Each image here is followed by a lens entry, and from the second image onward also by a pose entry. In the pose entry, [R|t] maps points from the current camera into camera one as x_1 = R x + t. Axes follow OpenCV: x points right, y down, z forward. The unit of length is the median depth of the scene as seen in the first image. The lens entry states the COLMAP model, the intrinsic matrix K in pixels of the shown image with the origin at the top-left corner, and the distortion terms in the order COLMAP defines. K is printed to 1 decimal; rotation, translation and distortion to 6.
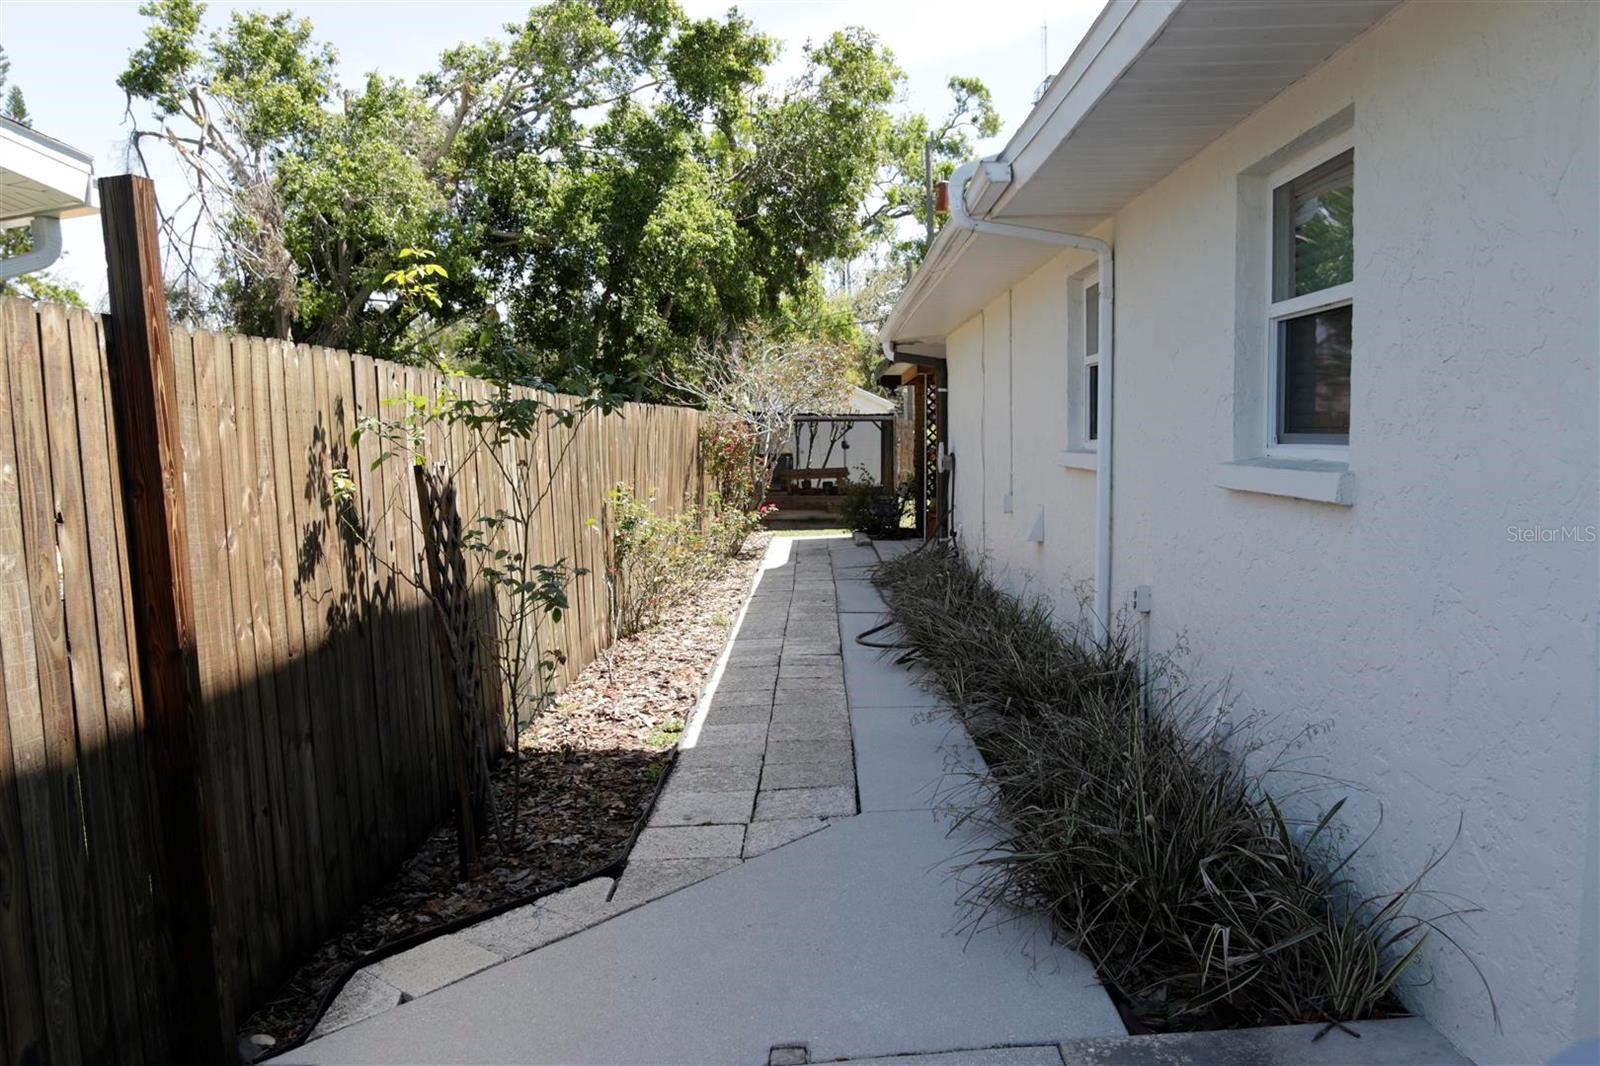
lens RADIAL K [[1227.8, 0, 799.4], [0, 1227.8, 534.7], [0, 0, 1]] dist [-0.109954, 0.089829]
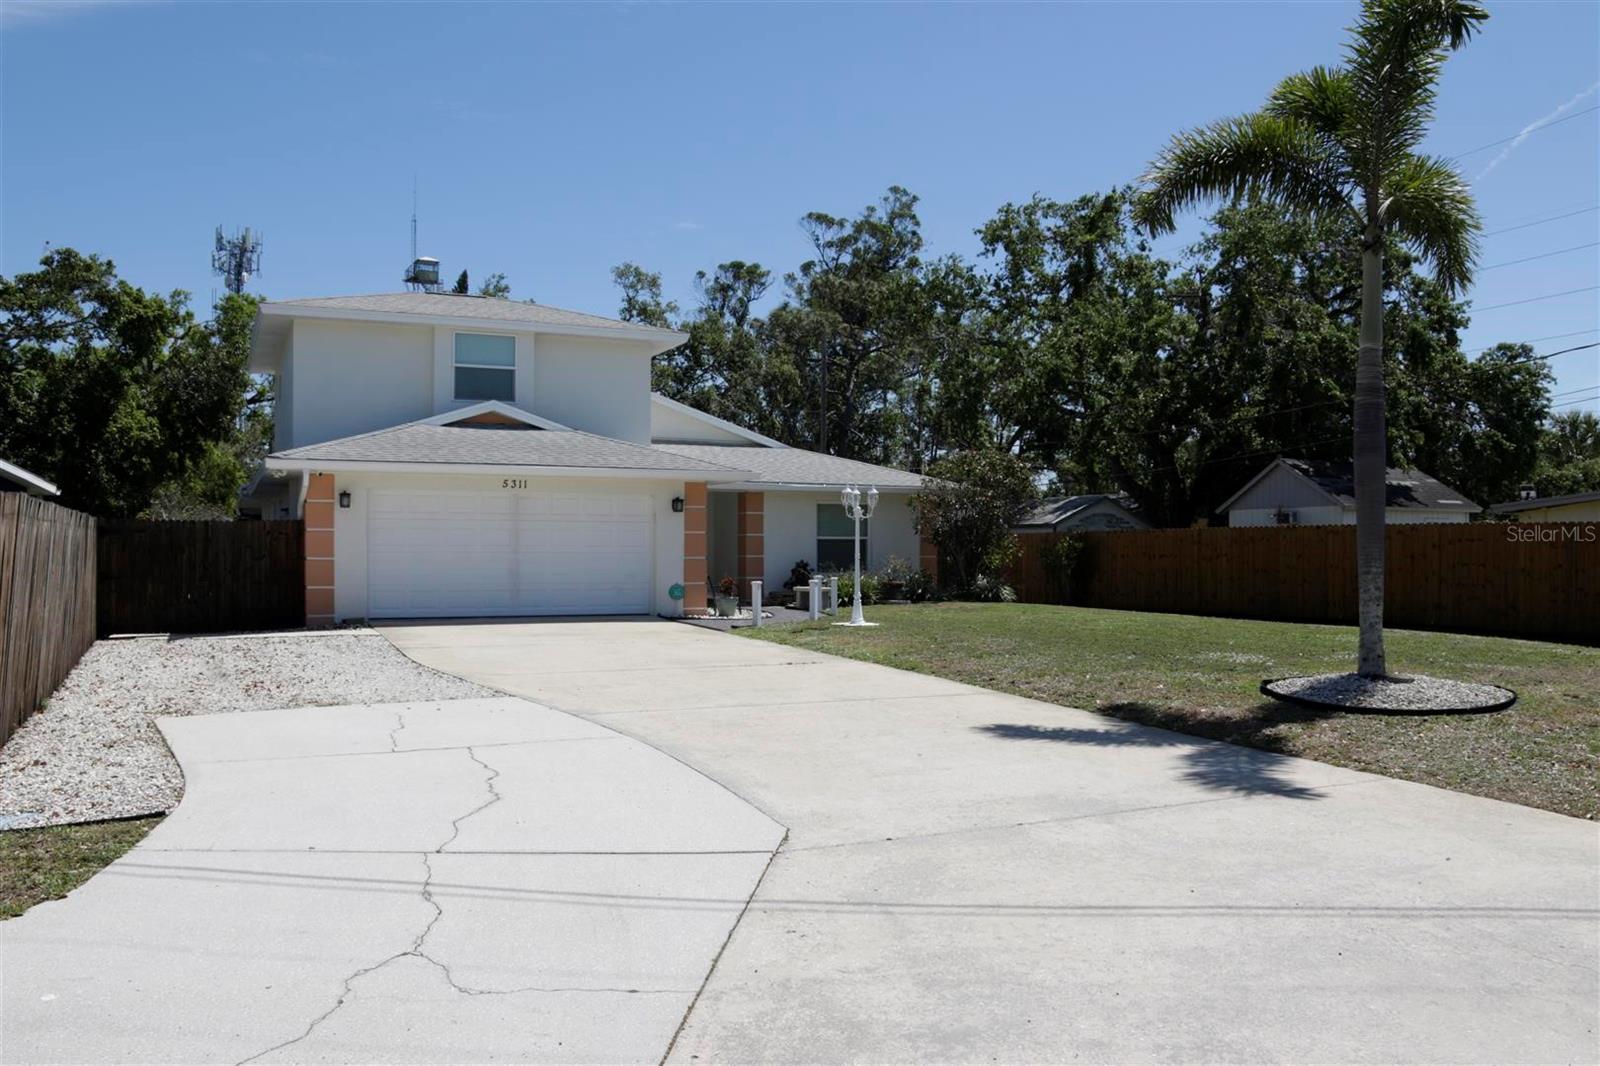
lens RADIAL K [[1227.8, 0, 801.0], [0, 1227.8, 534.2], [0, 0, 1]] dist [-0.109954, 0.089829]
pose [[0.890361, -0.005918, 0.455216, -0.016555], [0.050085, 0.995119, -0.085026, 0.093914], [-0.452491, 0.098503, 0.886312, -0.921301]]
